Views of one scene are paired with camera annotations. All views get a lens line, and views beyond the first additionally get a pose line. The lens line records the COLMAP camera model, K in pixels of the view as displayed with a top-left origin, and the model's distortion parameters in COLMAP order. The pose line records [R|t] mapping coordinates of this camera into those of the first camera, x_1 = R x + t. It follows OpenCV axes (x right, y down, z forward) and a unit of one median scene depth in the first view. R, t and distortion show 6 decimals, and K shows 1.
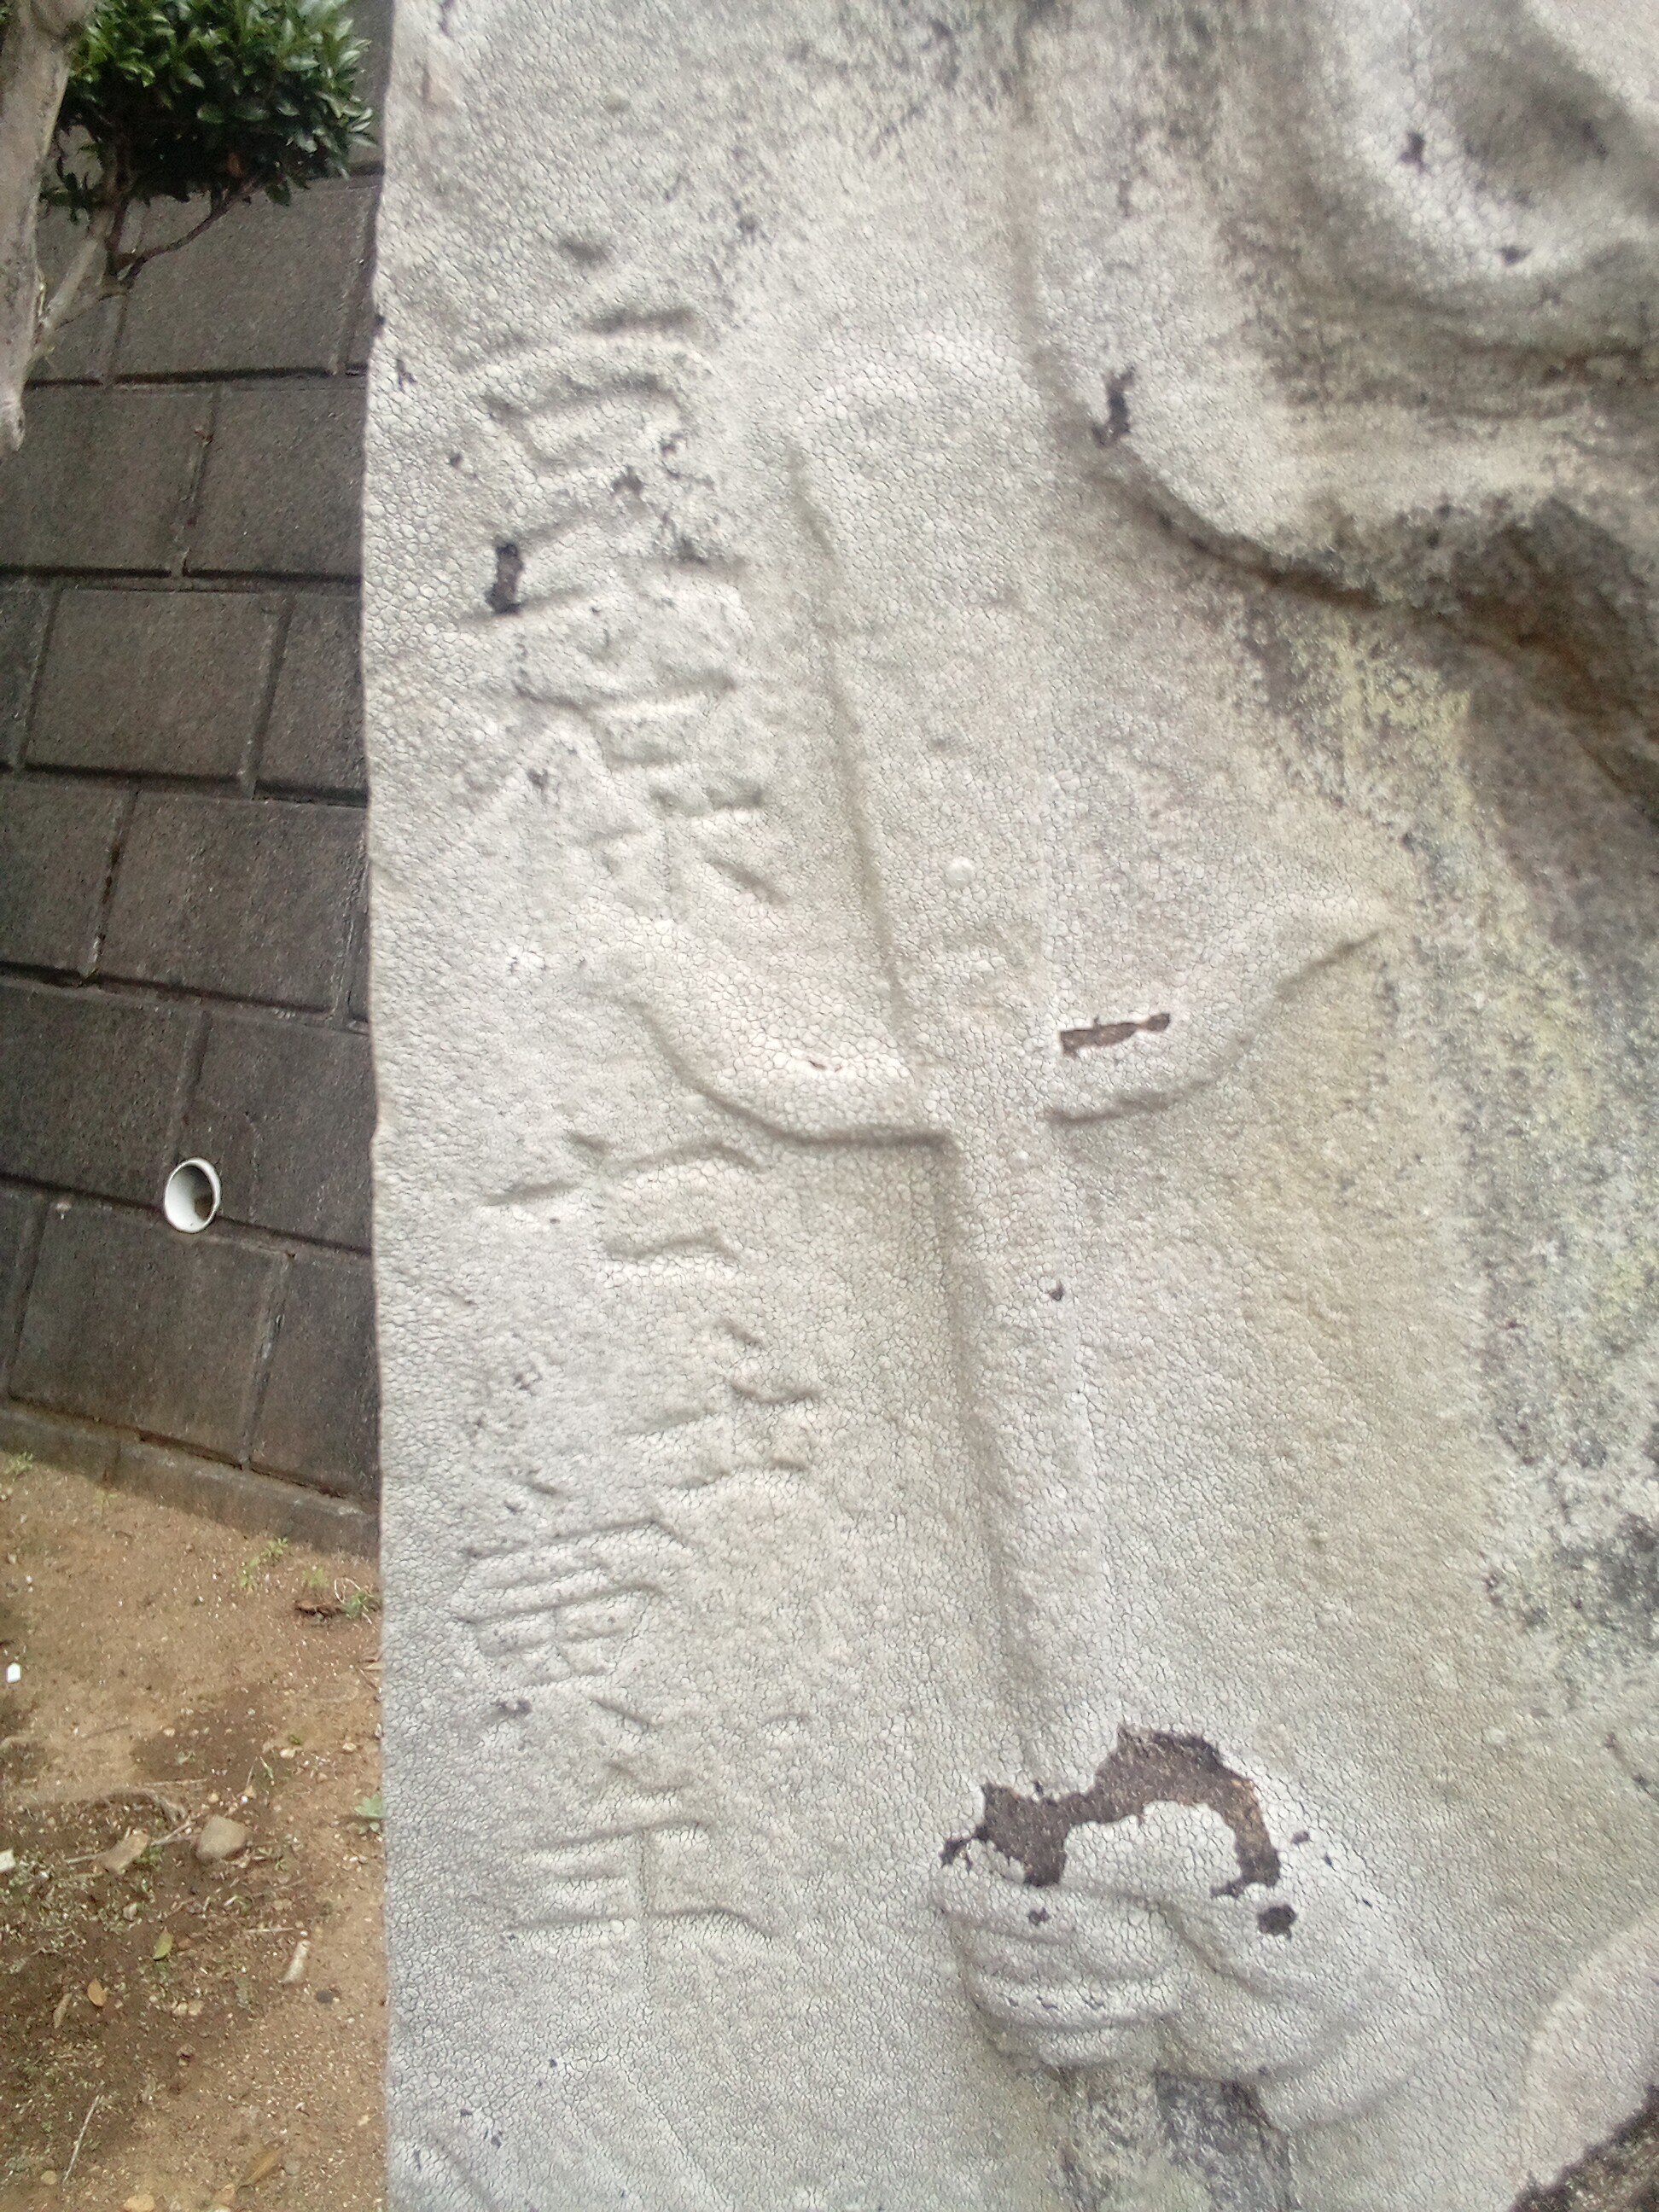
lens RADIAL K [[1831.1, 0, 823.3], [0, 1831.1, 1117.6], [0, 0, 1]] dist [0.077512, -0.111000]
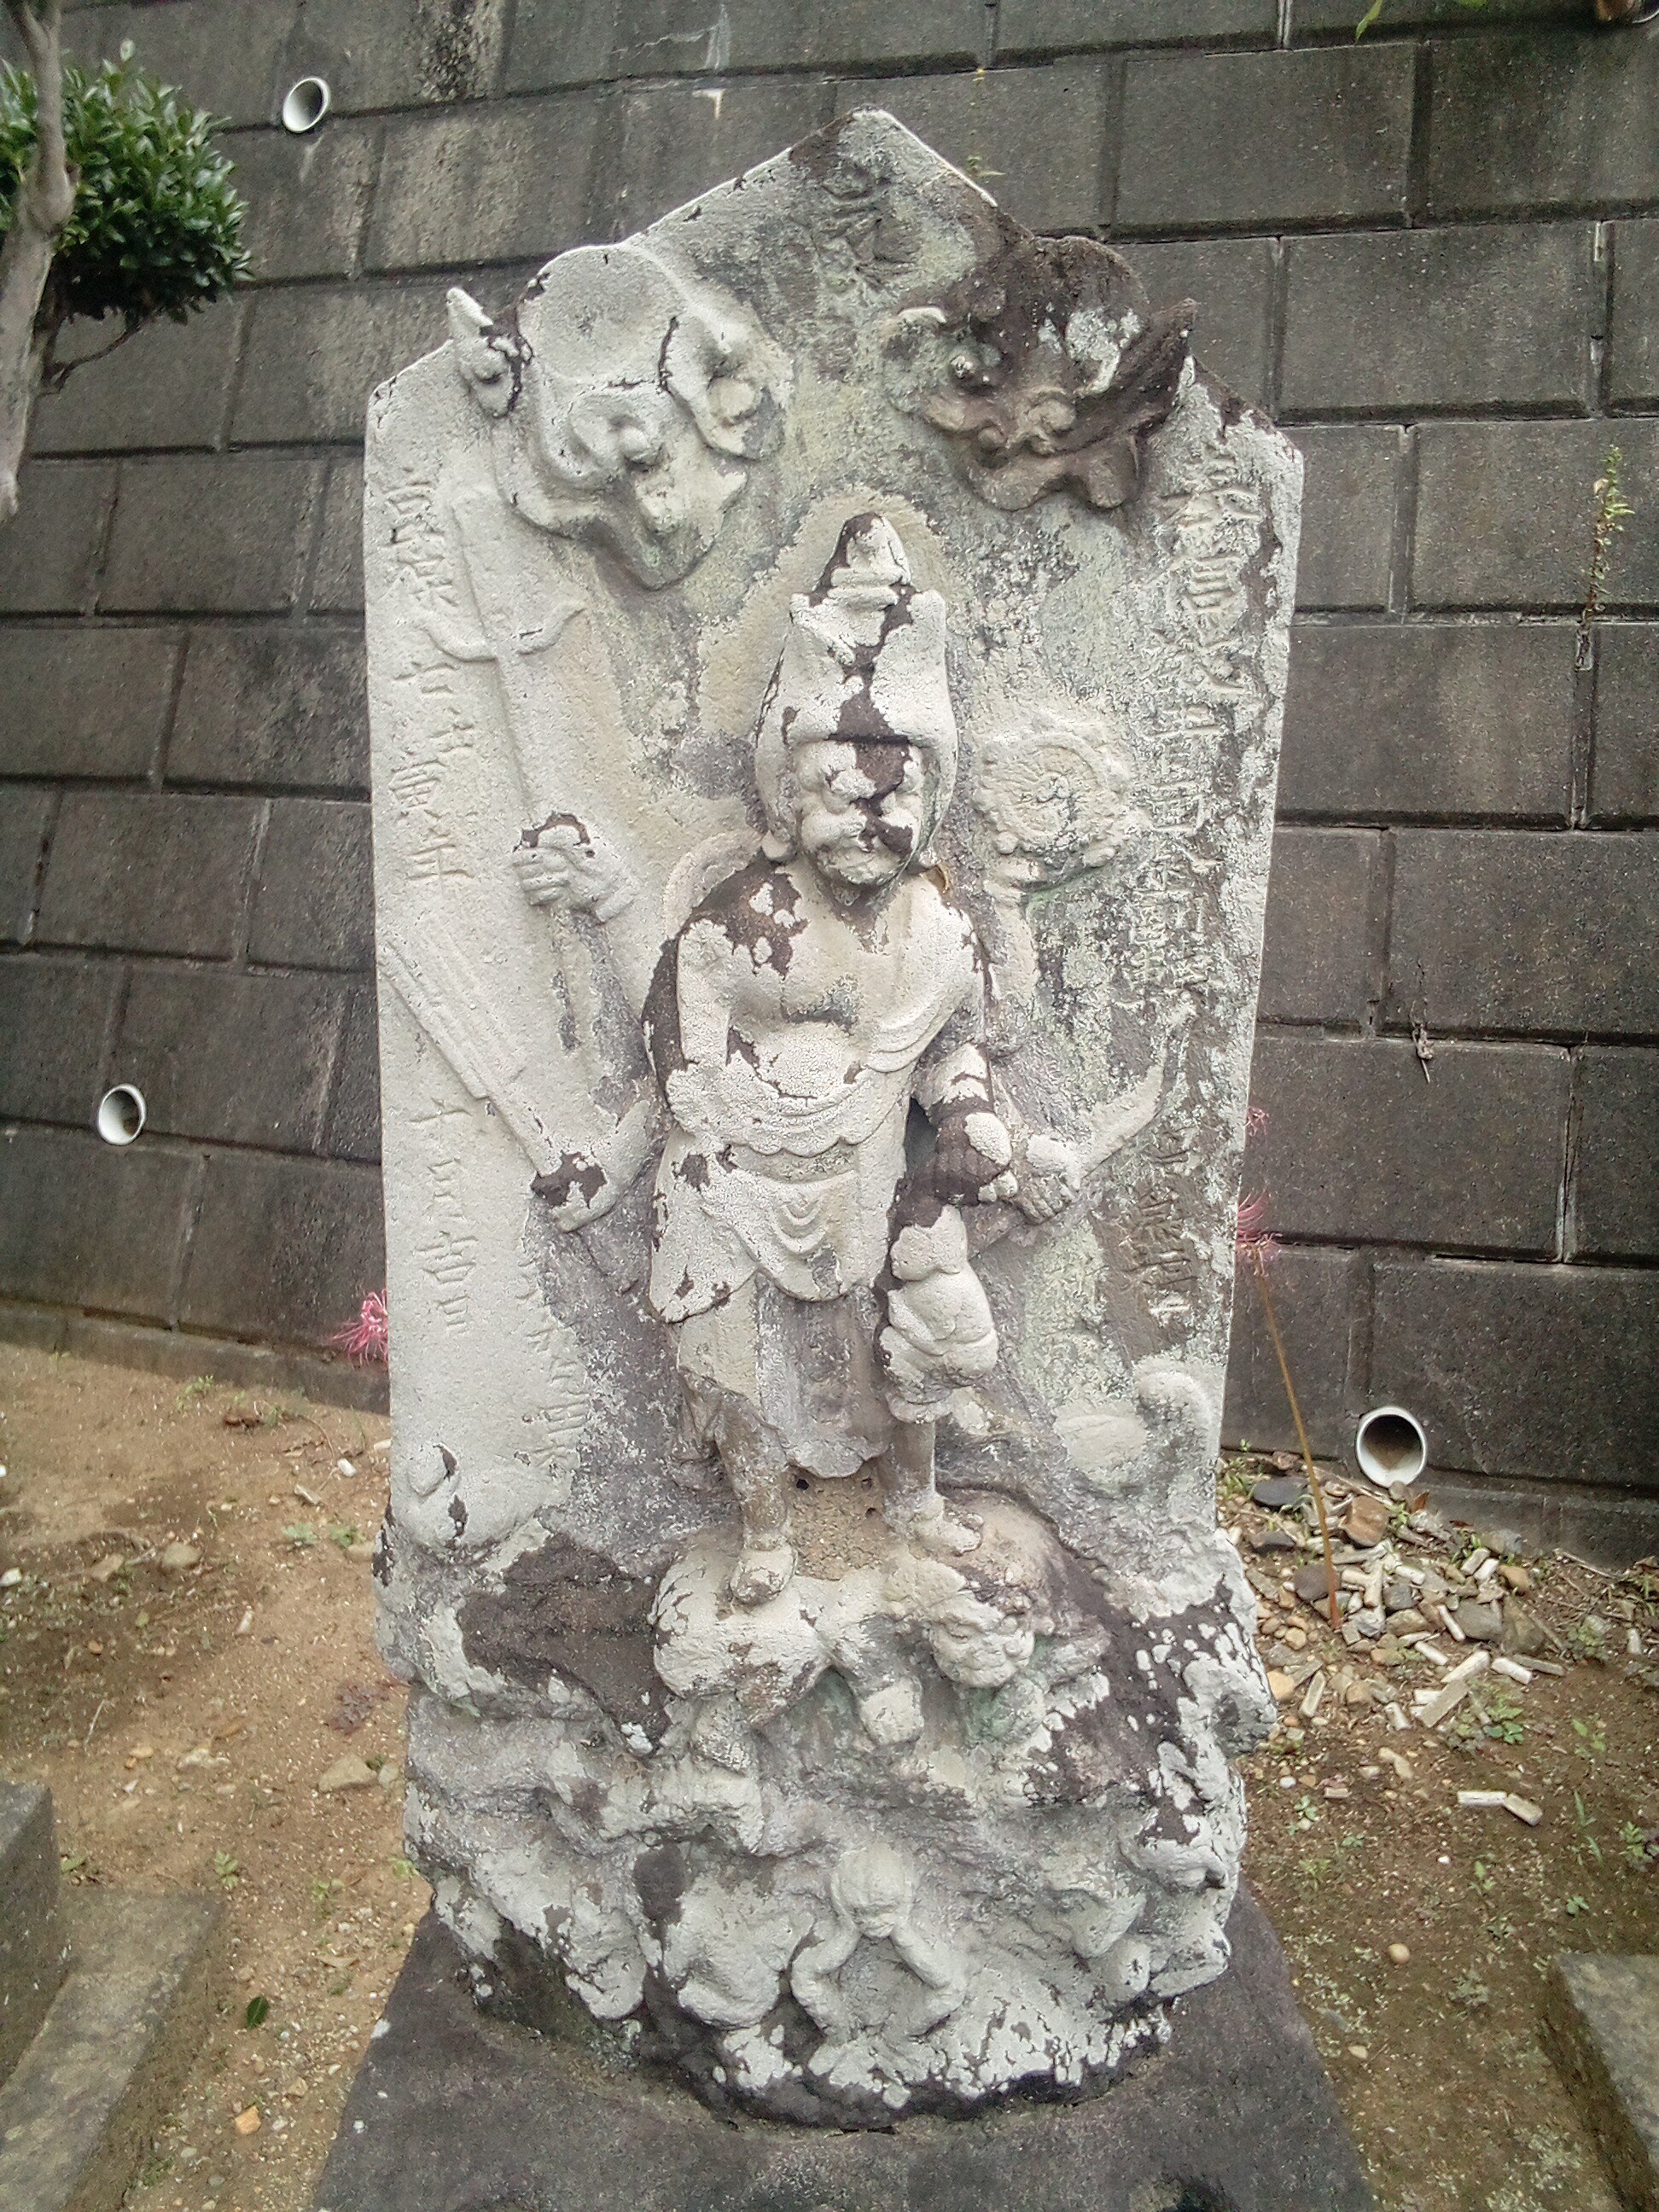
lens RADIAL K [[1832.5, 0, 813.5], [0, 1832.5, 1105.3], [0, 0, 1]] dist [0.082734, -0.132569]
pose [[0.997198, -0.037101, 0.064963, 0.050494], [0.039145, 0.998768, -0.030487, 0.126807], [-0.063752, 0.032945, 0.997422, -0.351904]]
